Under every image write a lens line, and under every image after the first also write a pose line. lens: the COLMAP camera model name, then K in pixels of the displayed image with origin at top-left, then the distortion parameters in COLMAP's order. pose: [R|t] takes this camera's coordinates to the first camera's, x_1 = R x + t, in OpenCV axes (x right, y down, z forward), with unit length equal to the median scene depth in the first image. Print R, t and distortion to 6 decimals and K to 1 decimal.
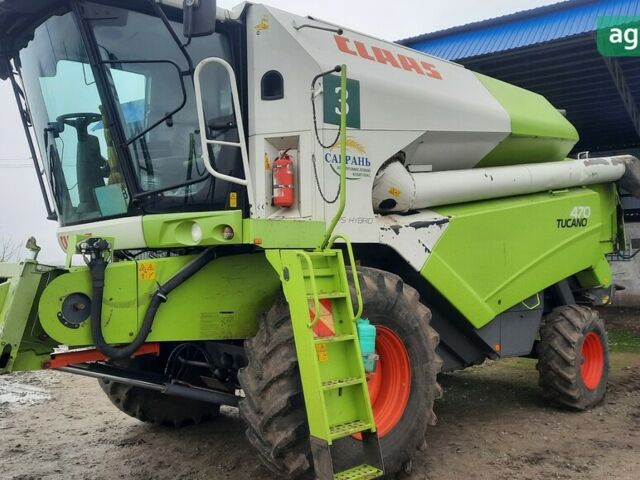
lens RADIAL K [[626.5, 0, 320.0], [0, 626.5, 240.0], [0, 0, 1]] dist [0.111454, -0.200987]
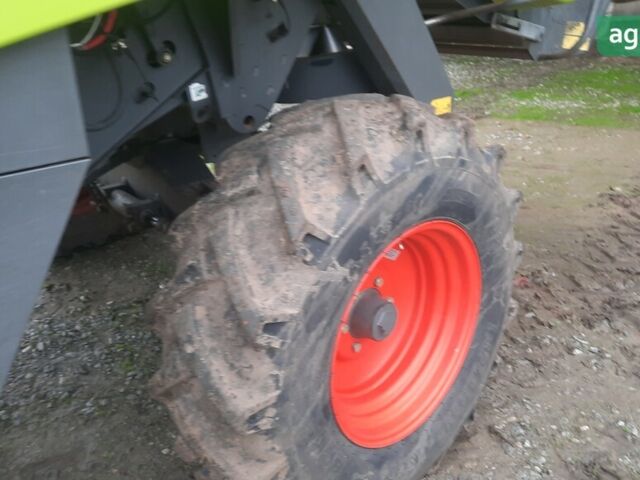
lens RADIAL K [[626.5, 0, 320.0], [0, 626.5, 240.0], [0, 0, 1]] dist [0.111454, -0.200987]
pose [[0.999255, -0.018015, -0.034127, 0.528026], [0.030754, 0.905952, 0.422263, 0.075412], [0.023310, -0.422998, 0.905831, 1.056796]]
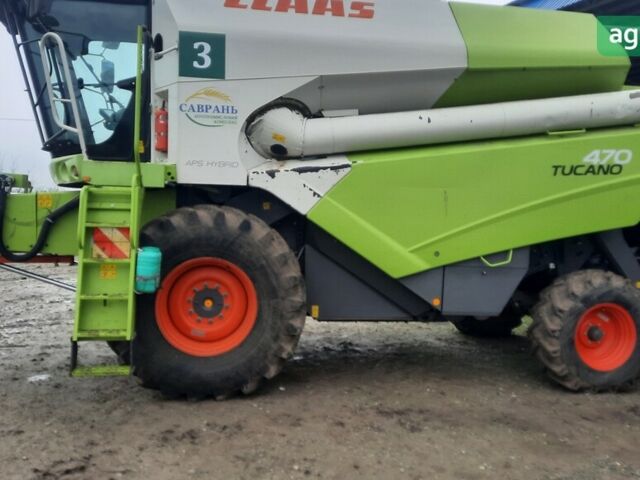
lens RADIAL K [[626.5, 0, 320.0], [0, 626.5, 240.0], [0, 0, 1]] dist [0.111454, -0.200987]
pose [[0.841031, 0.066605, -0.536872, 0.726758], [-0.024704, 0.996085, 0.084875, 0.002892], [0.540423, -0.058120, 0.839384, 0.141252]]
